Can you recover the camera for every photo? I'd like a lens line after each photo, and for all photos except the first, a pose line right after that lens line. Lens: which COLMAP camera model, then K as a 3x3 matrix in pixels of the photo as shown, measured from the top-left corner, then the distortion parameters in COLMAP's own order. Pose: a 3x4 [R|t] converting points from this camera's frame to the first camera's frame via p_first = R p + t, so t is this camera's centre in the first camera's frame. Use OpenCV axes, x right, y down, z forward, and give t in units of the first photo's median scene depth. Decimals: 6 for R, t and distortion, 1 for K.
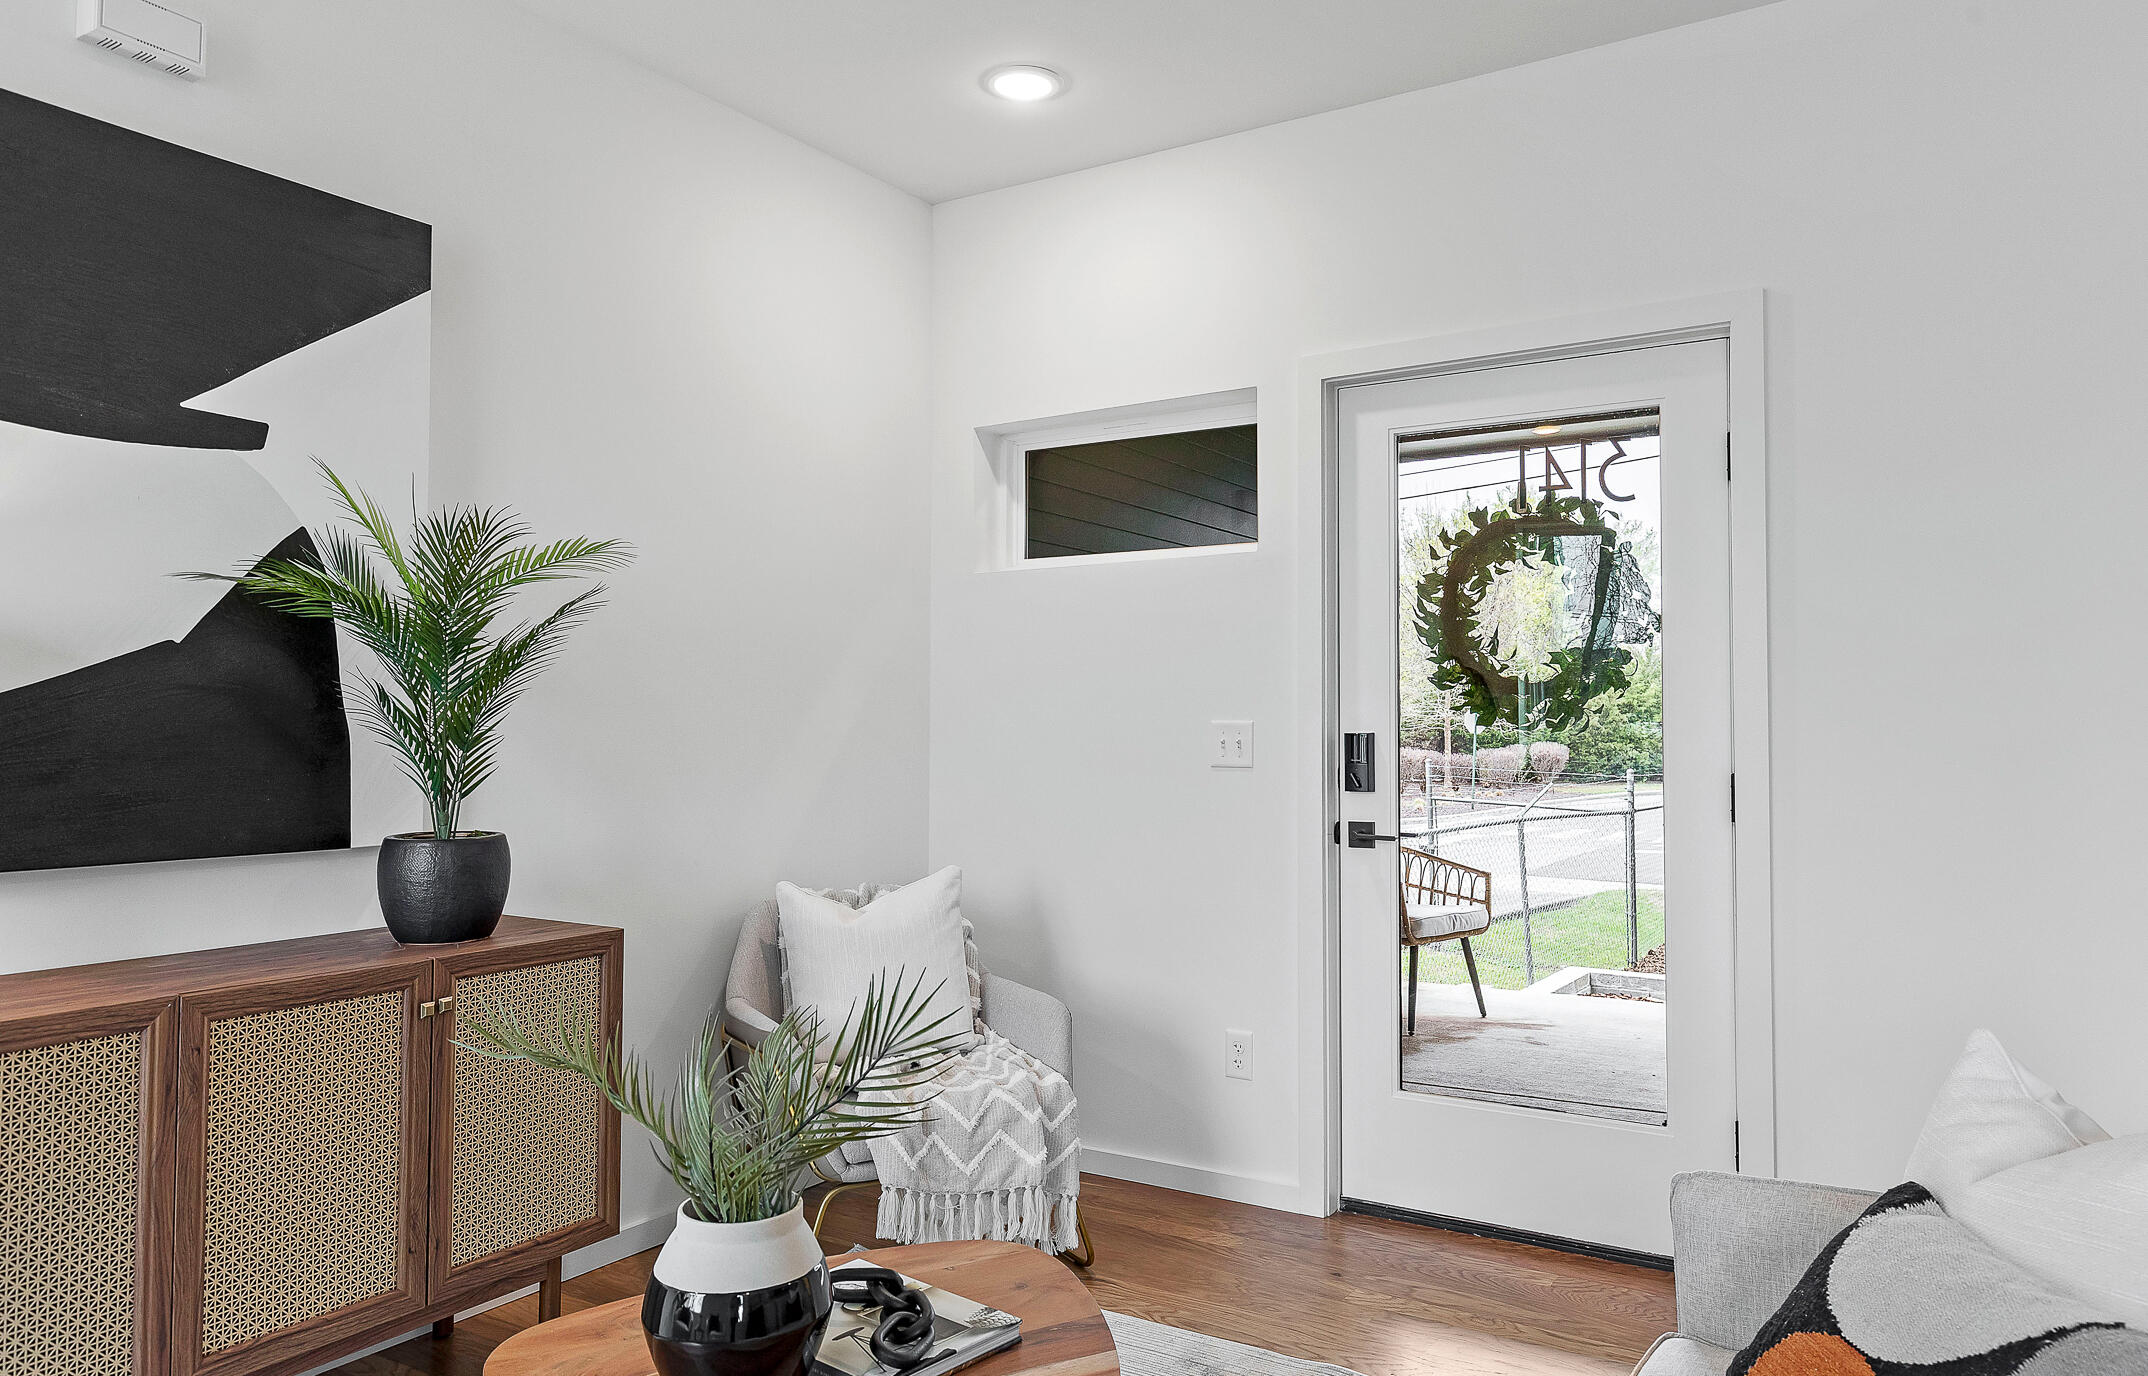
lens RADIAL K [[1463.0, 0, 1115.0], [0, 1463.0, 673.6], [0, 0, 1]] dist [0.011120, -0.009926]
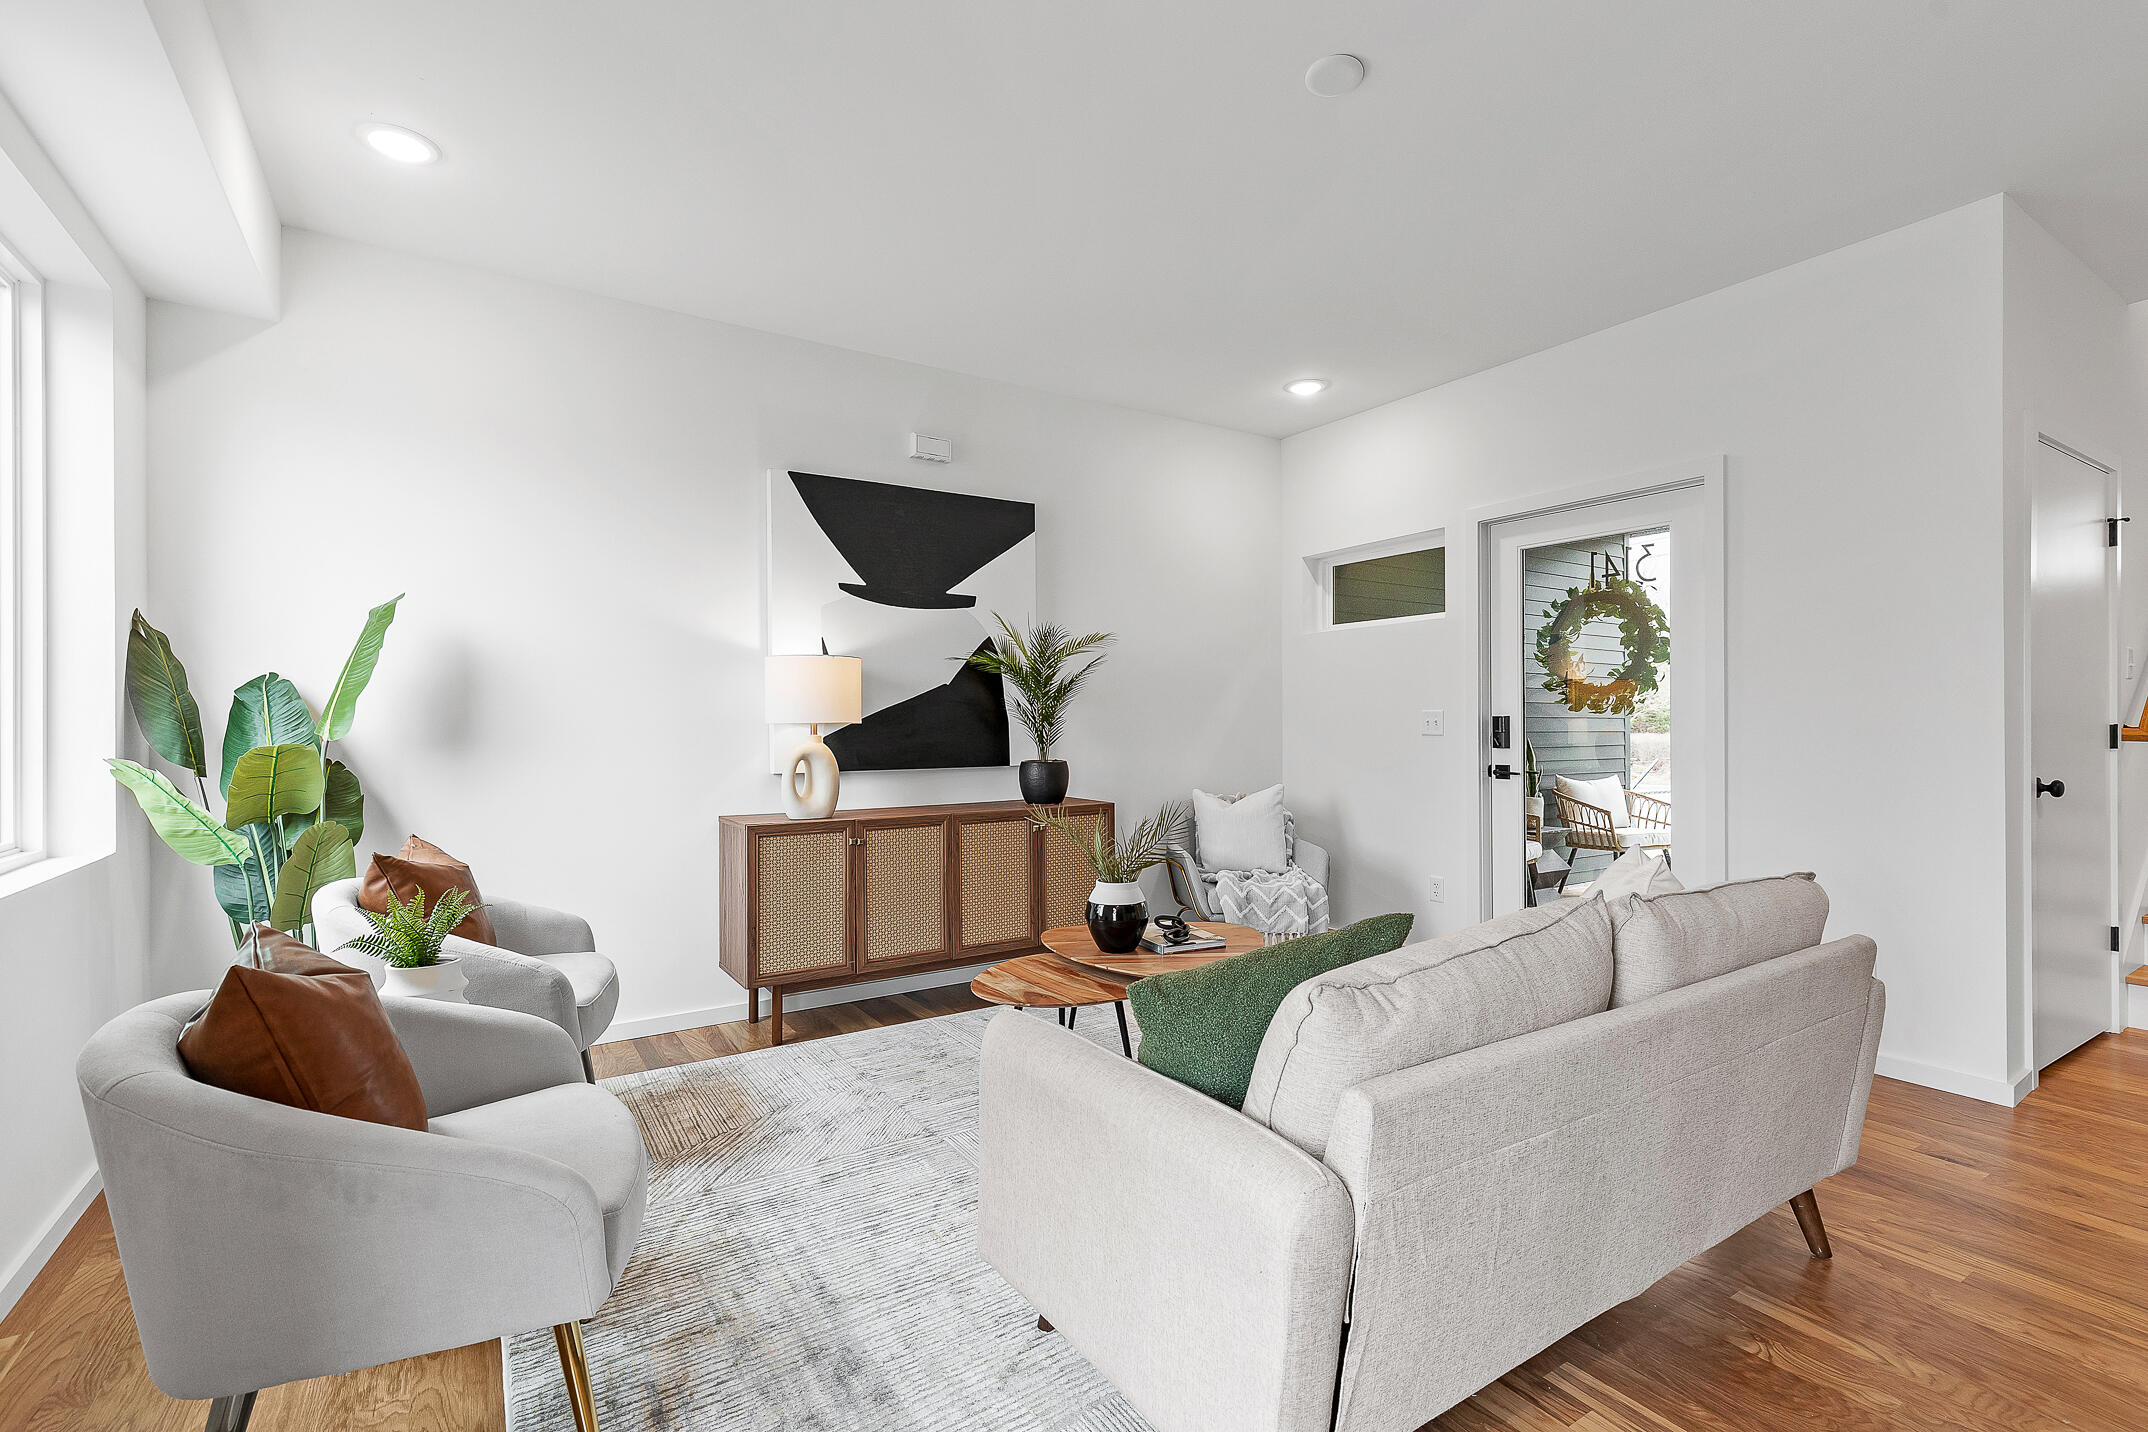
lens RADIAL K [[986.9, 0, 1083.2], [0, 986.9, 716.3], [0, 0, 1]] dist [0.004237, -0.000129]
pose [[0.904731, -0.009203, -0.425884, 0.253259], [0.023591, 0.999315, 0.028521, -0.007151], [0.425330, -0.035850, 0.904328, -0.378459]]
